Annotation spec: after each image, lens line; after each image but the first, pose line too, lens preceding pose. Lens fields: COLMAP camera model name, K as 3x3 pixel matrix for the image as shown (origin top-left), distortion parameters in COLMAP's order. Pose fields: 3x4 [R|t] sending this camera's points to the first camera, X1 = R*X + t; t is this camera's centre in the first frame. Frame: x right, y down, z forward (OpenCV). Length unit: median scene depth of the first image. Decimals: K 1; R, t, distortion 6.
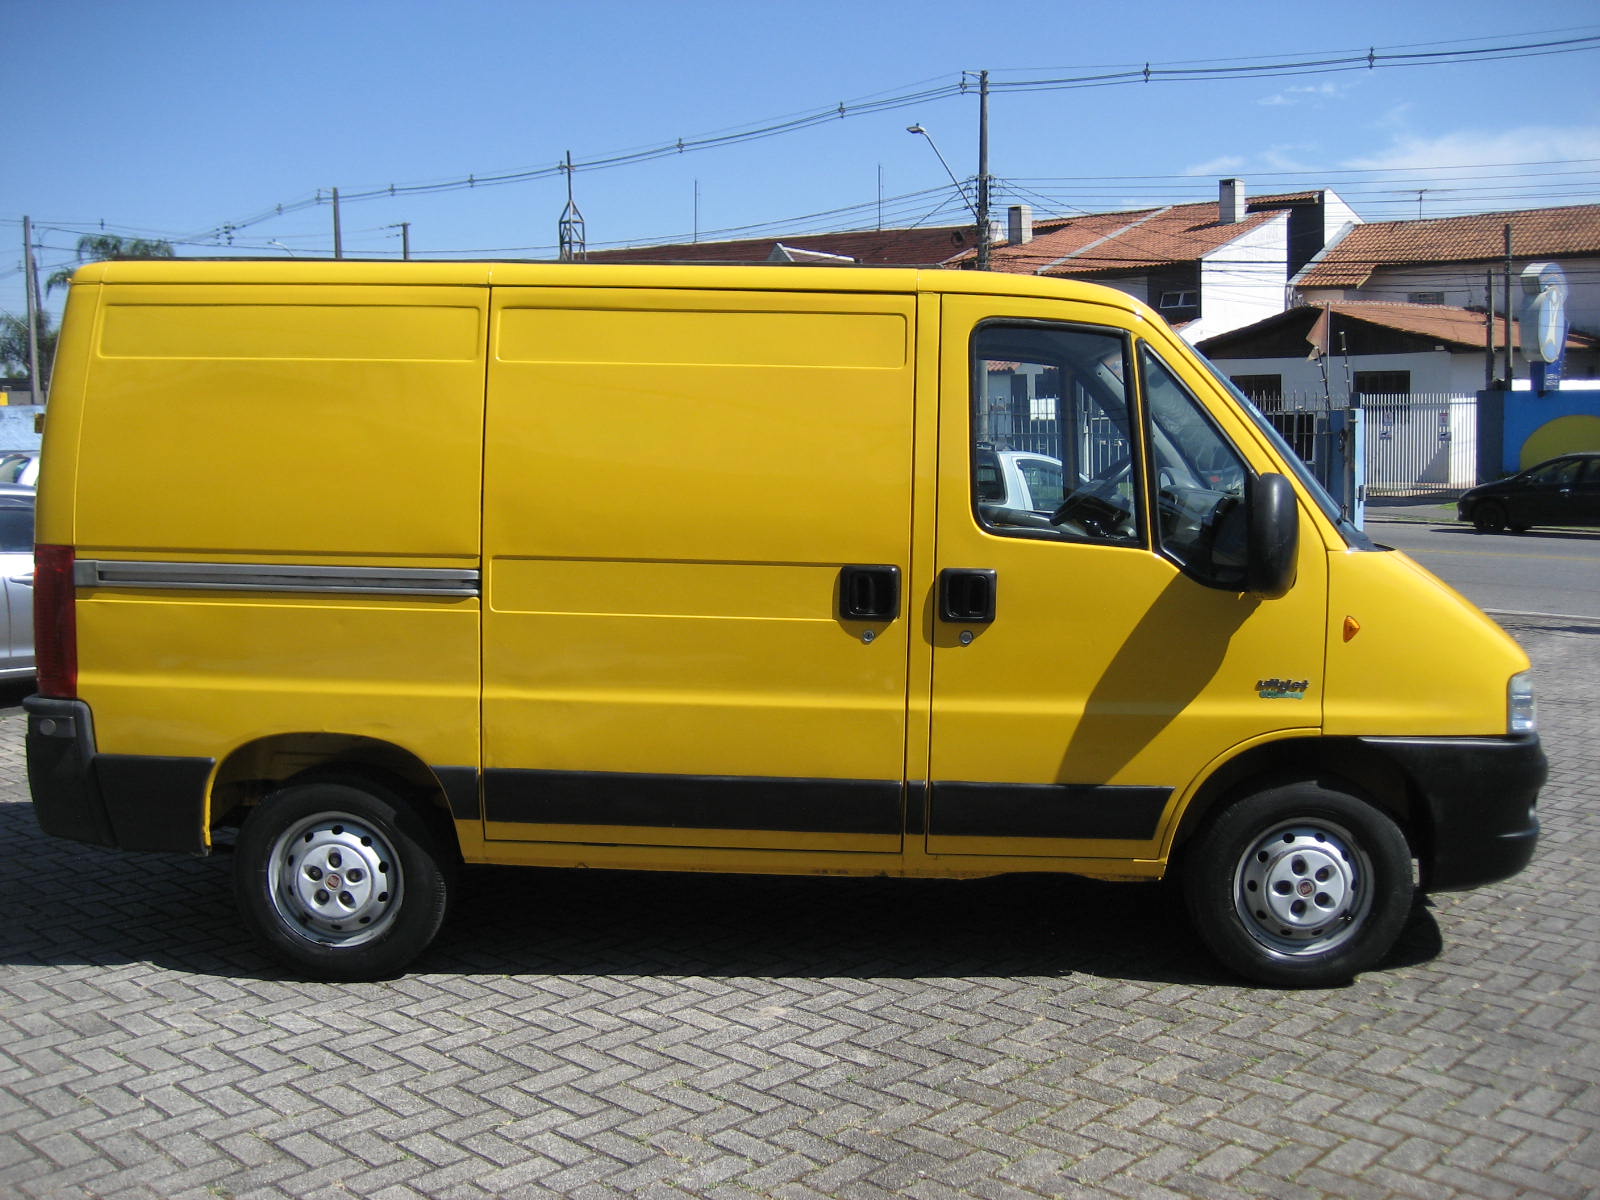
lens RADIAL K [[1656.8, 0, 800.0], [0, 1656.8, 600.0], [0, 0, 1]] dist [-0.143244, 0.180578]
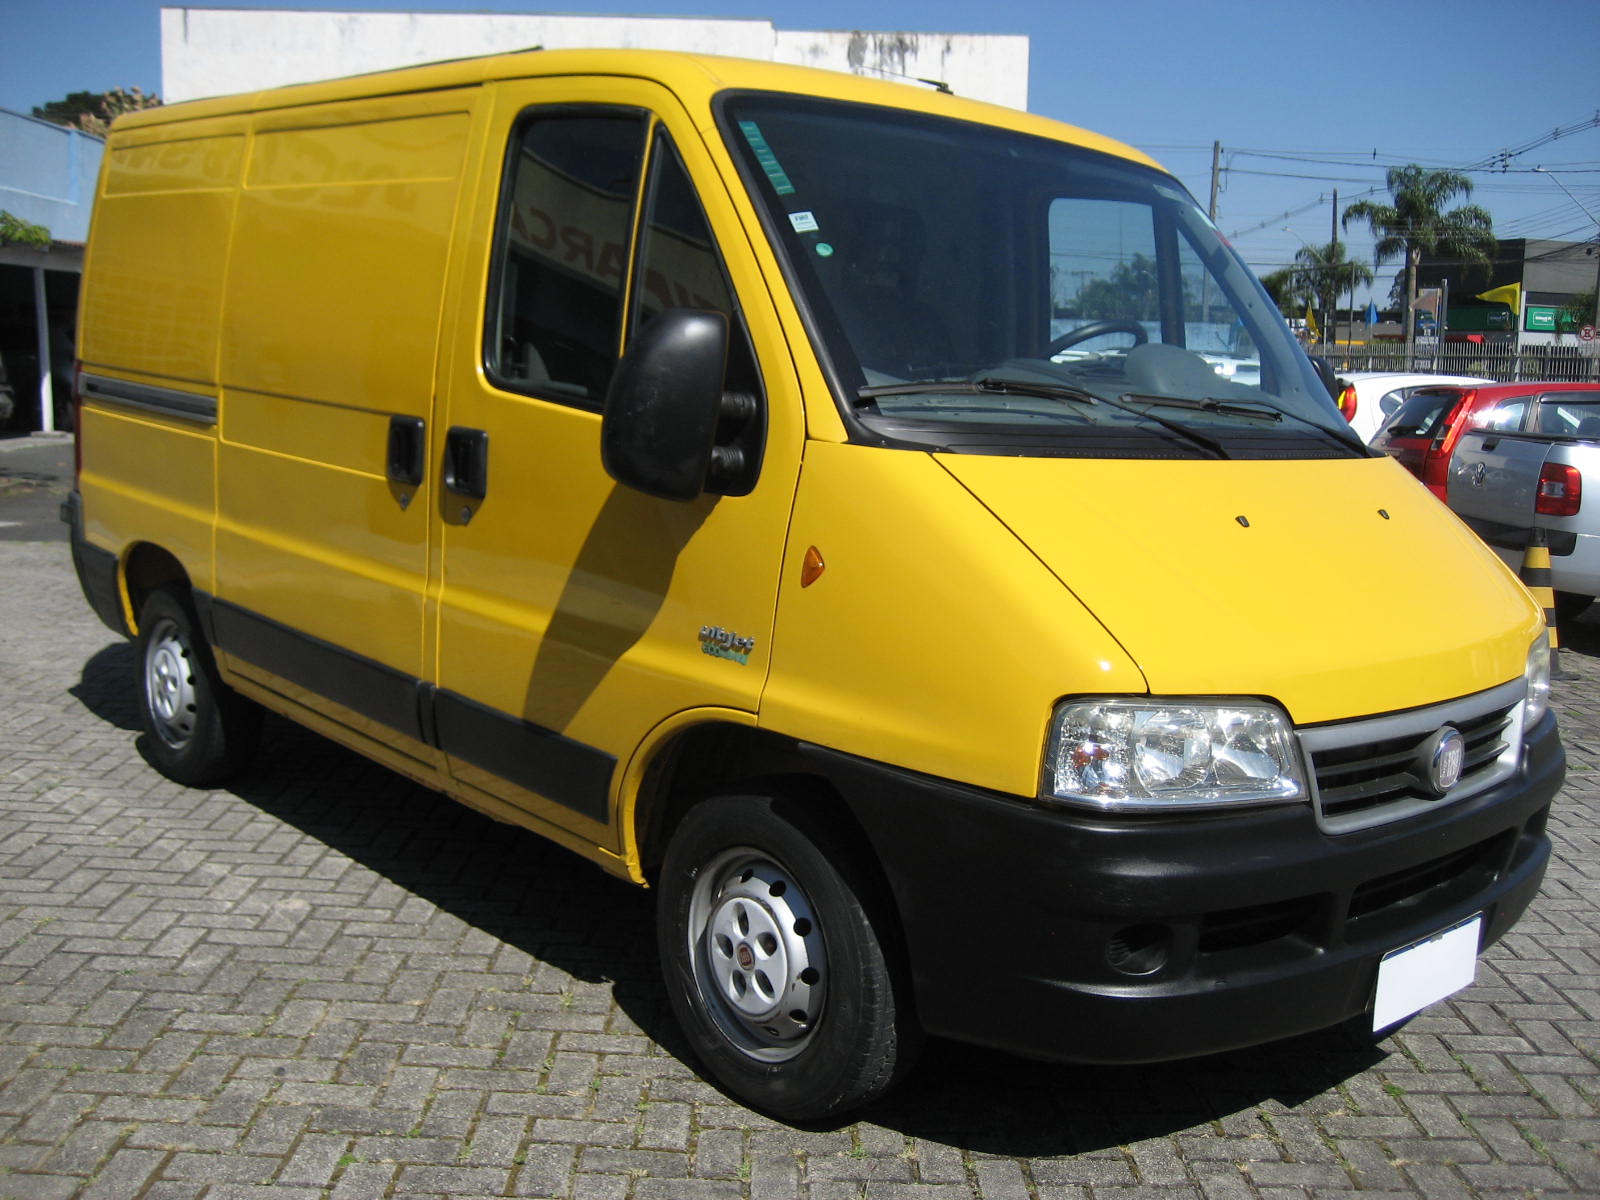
lens RADIAL K [[1656.8, 0, 800.0], [0, 1656.8, 600.0], [0, 0, 1]] dist [-0.143244, 0.180578]
pose [[0.705767, 0.143202, -0.693820, 0.767061], [-0.117852, 0.989443, 0.084337, -0.022400], [0.698573, 0.022245, 0.715193, 0.546838]]
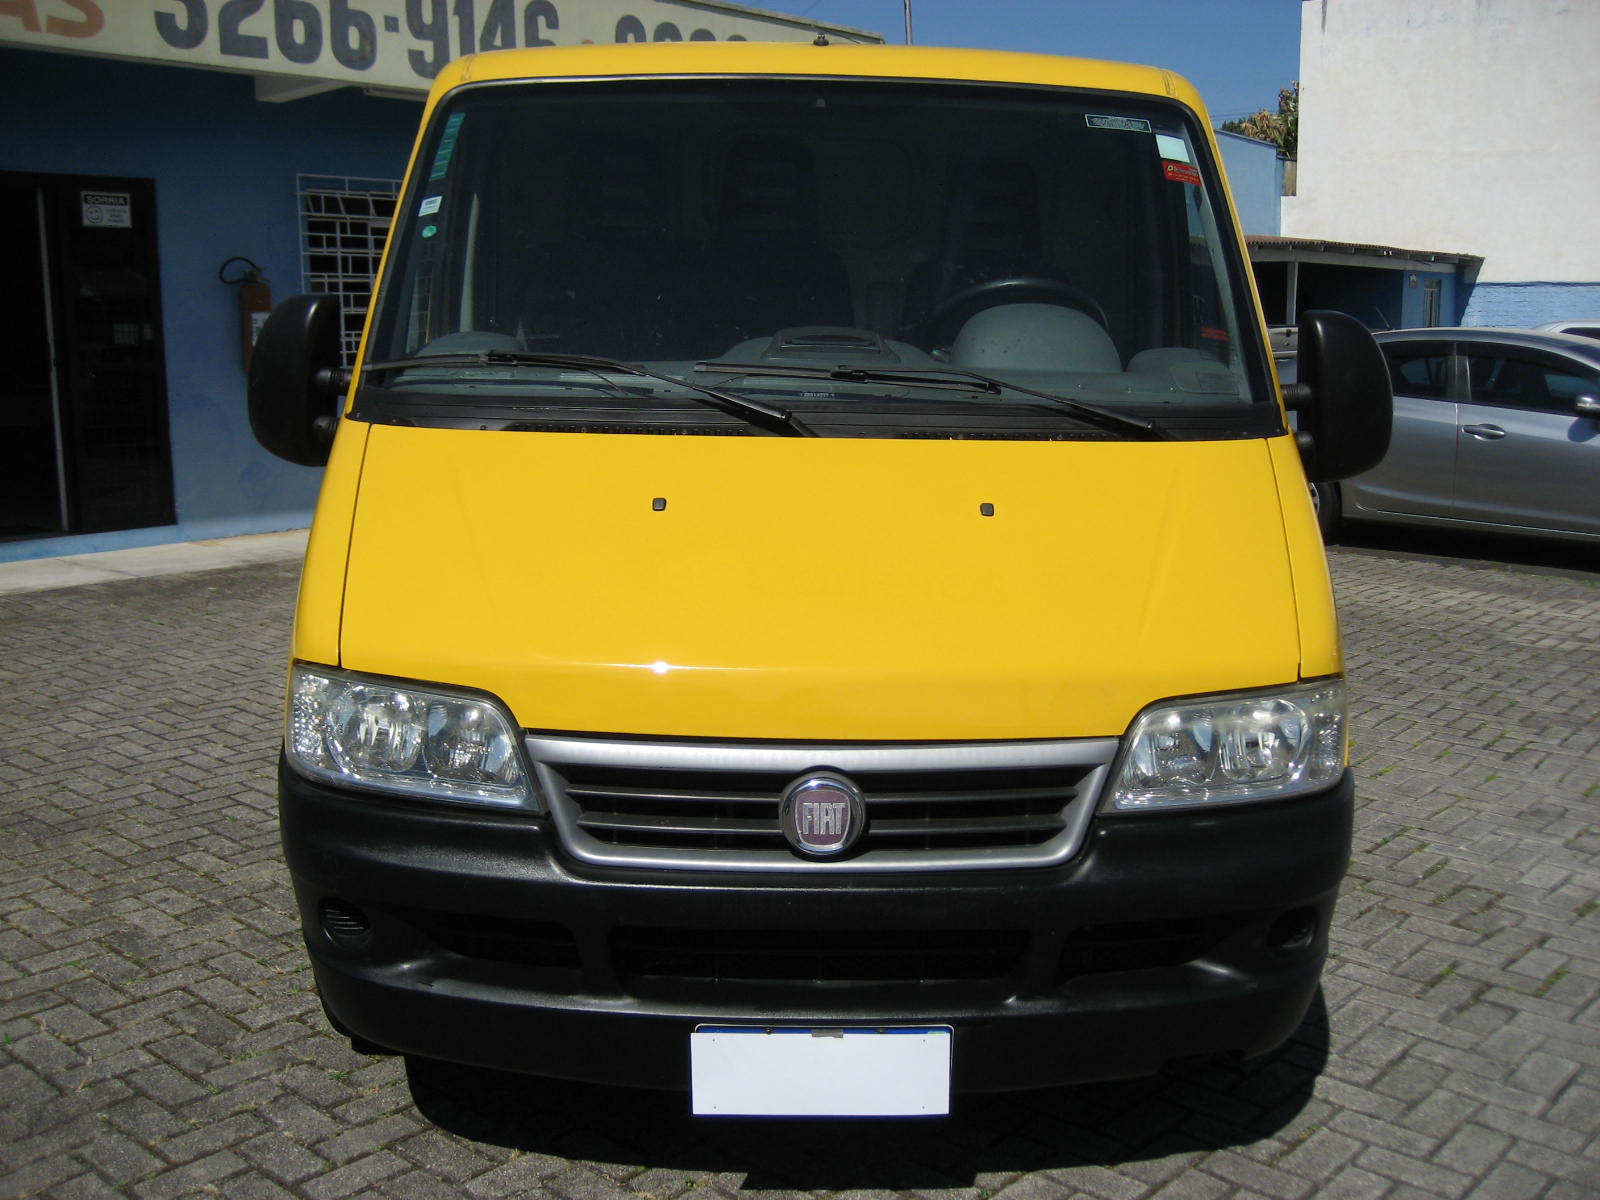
lens RADIAL K [[1656.8, 0, 800.0], [0, 1656.8, 600.0], [0, 0, 1]] dist [-0.143244, 0.180578]
pose [[0.054432, 0.186009, -0.981039, 1.013304], [-0.110486, 0.977585, 0.179223, -0.095729], [0.992386, 0.098636, 0.073763, 1.143282]]
